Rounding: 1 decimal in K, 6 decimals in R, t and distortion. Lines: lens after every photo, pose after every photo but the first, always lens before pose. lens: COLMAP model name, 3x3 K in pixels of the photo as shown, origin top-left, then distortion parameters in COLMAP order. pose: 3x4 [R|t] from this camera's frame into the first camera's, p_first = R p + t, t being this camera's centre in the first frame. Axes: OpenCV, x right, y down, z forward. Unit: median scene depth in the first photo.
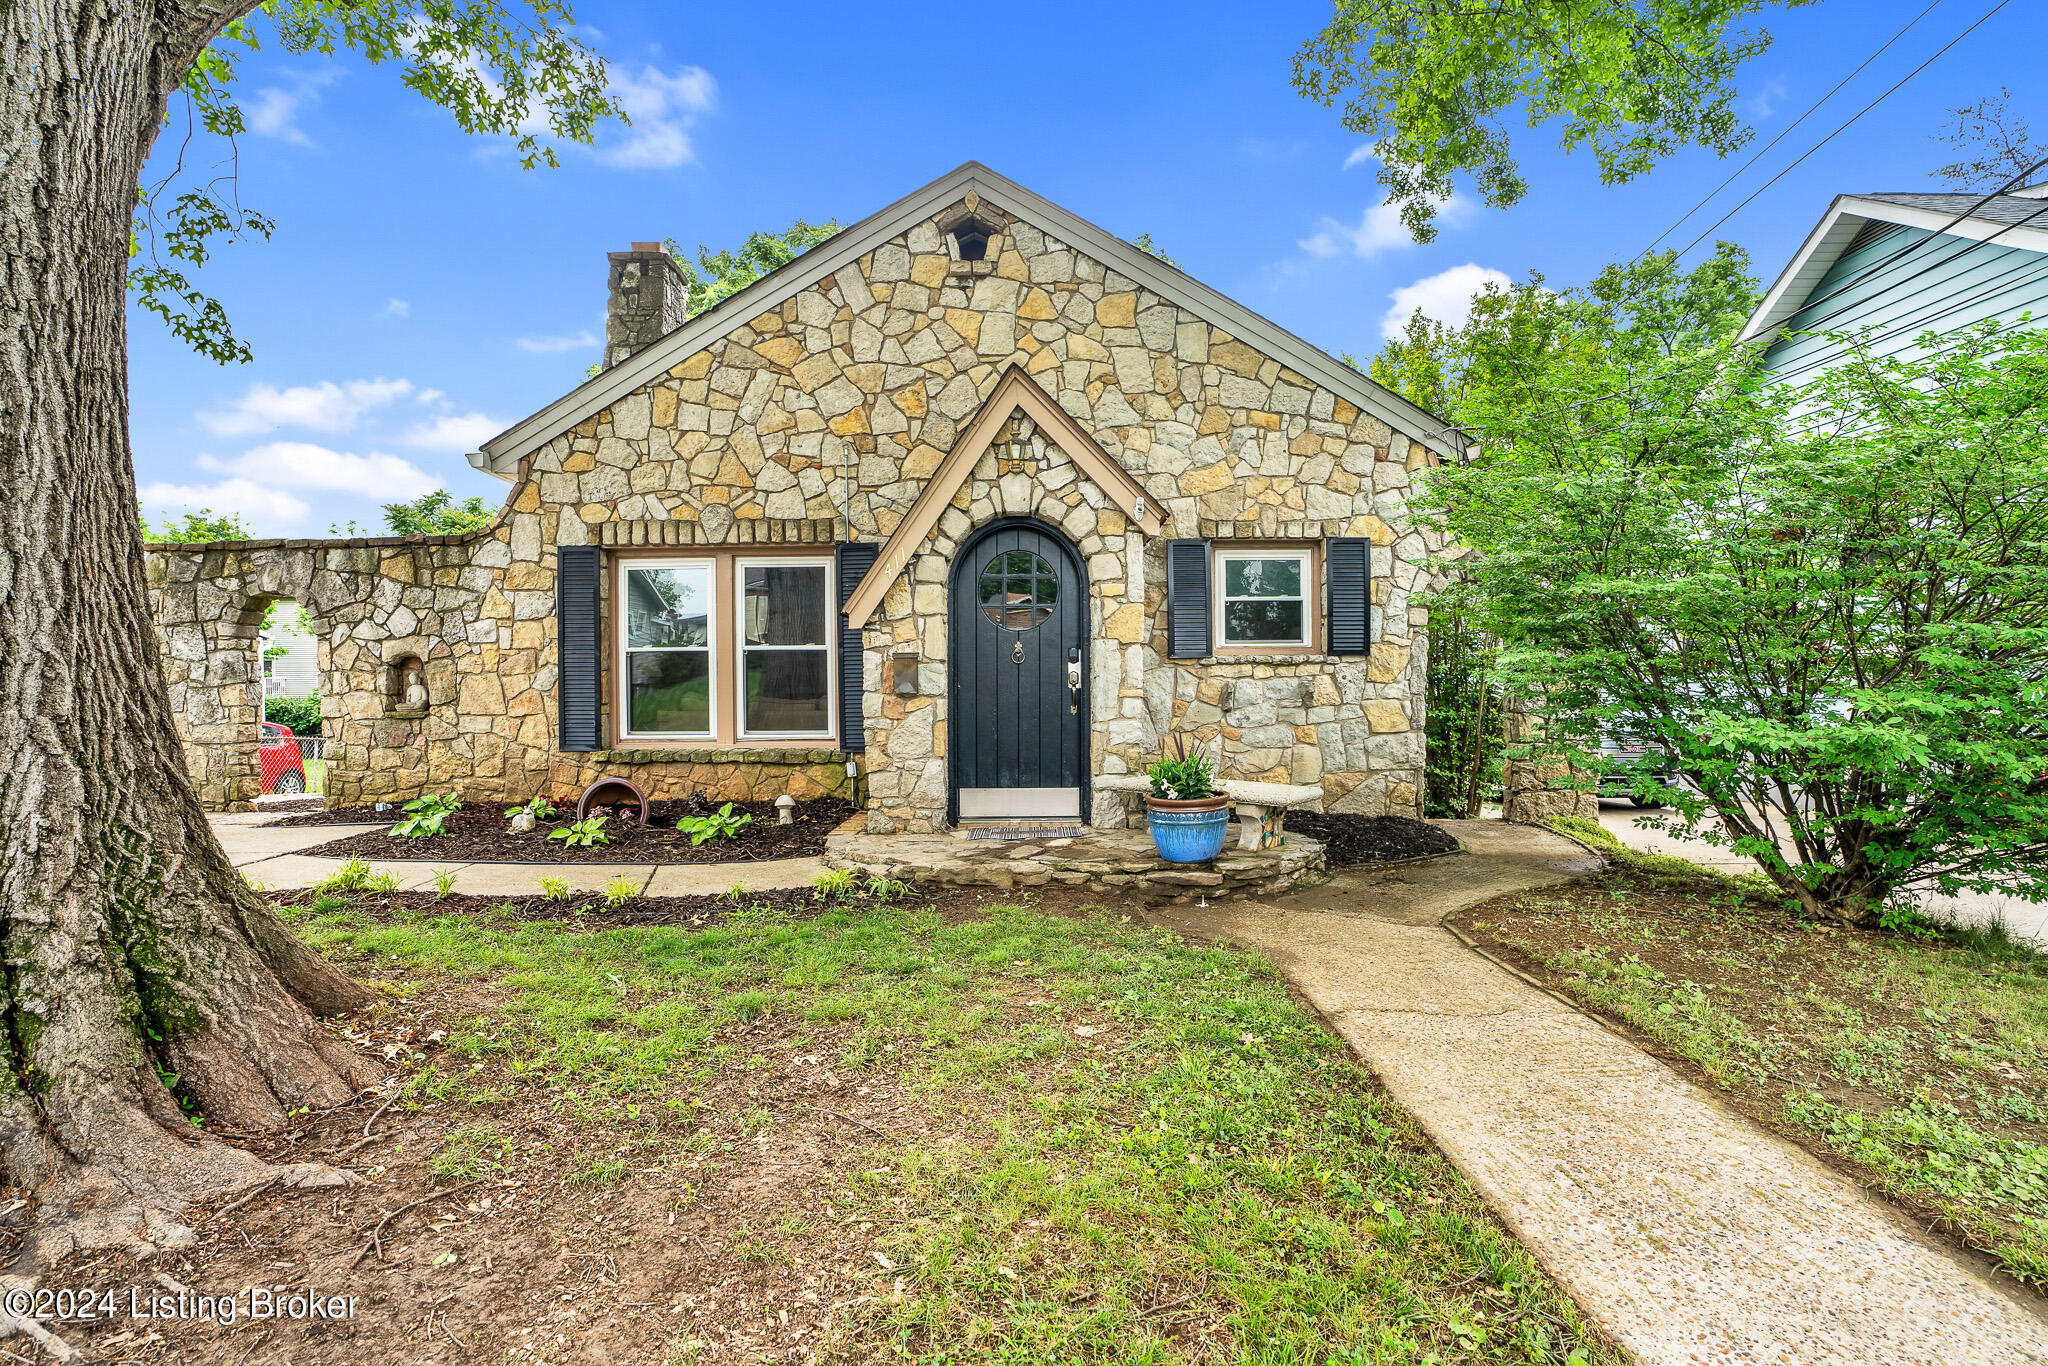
lens RADIAL K [[939.6, 0, 1023.0], [0, 939.6, 686.6], [0, 0, 1]] dist [-0.034808, -0.000059]
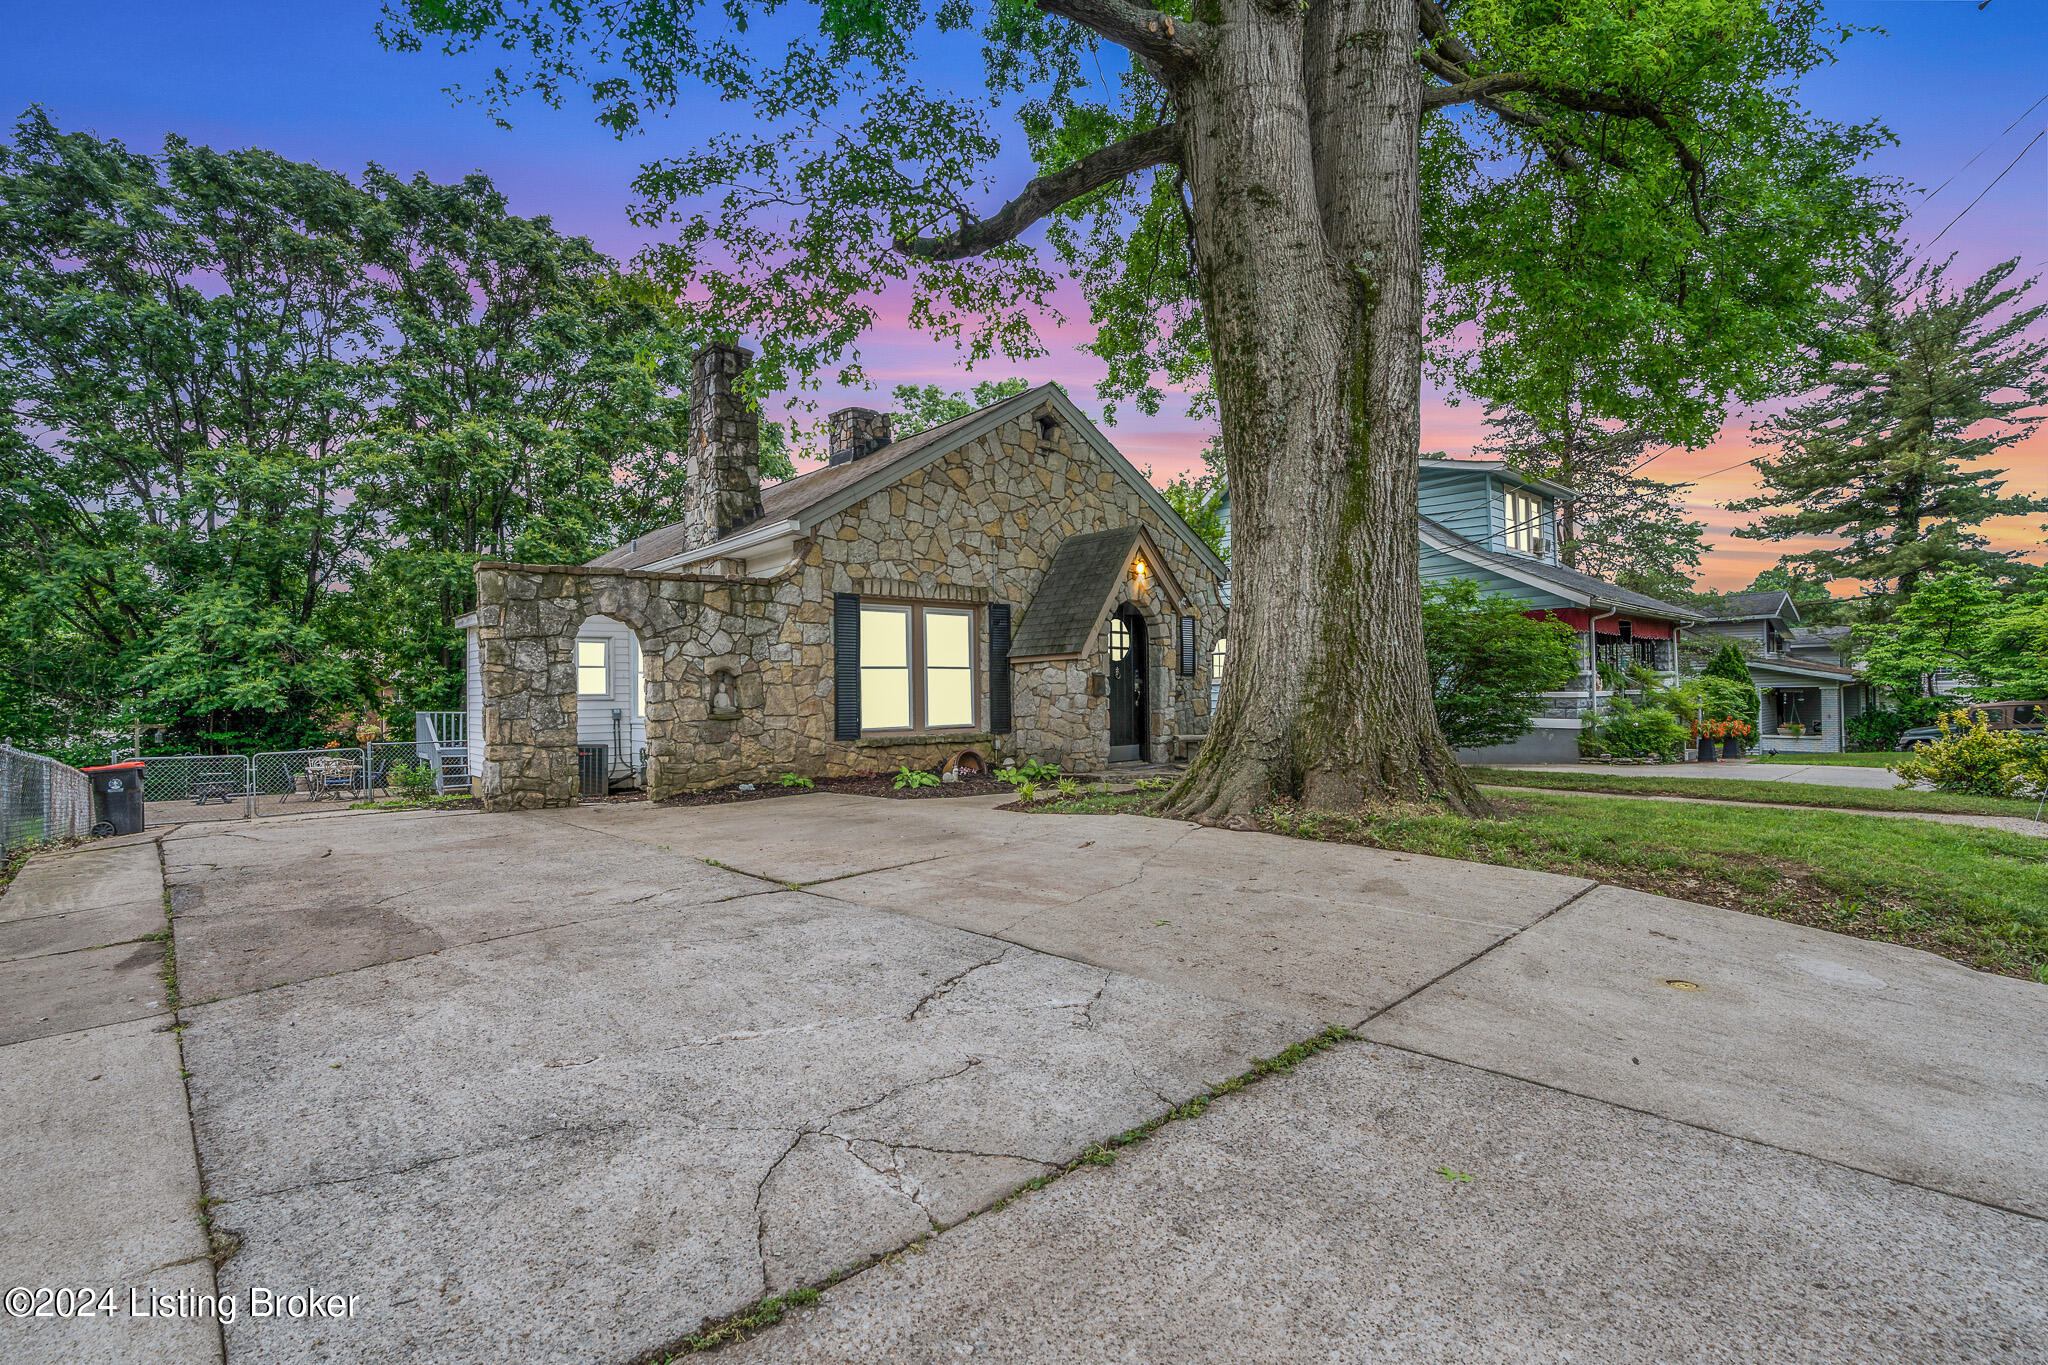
lens RADIAL K [[939.6, 0, 1029.4], [0, 939.6, 693.2], [0, 0, 1]] dist [-0.034808, -0.000059]
pose [[0.739402, -0.003963, 0.673253, -1.221872], [0.013375, 0.999872, -0.008803, 0.015421], [-0.673132, 0.015514, 0.739360, -0.225300]]
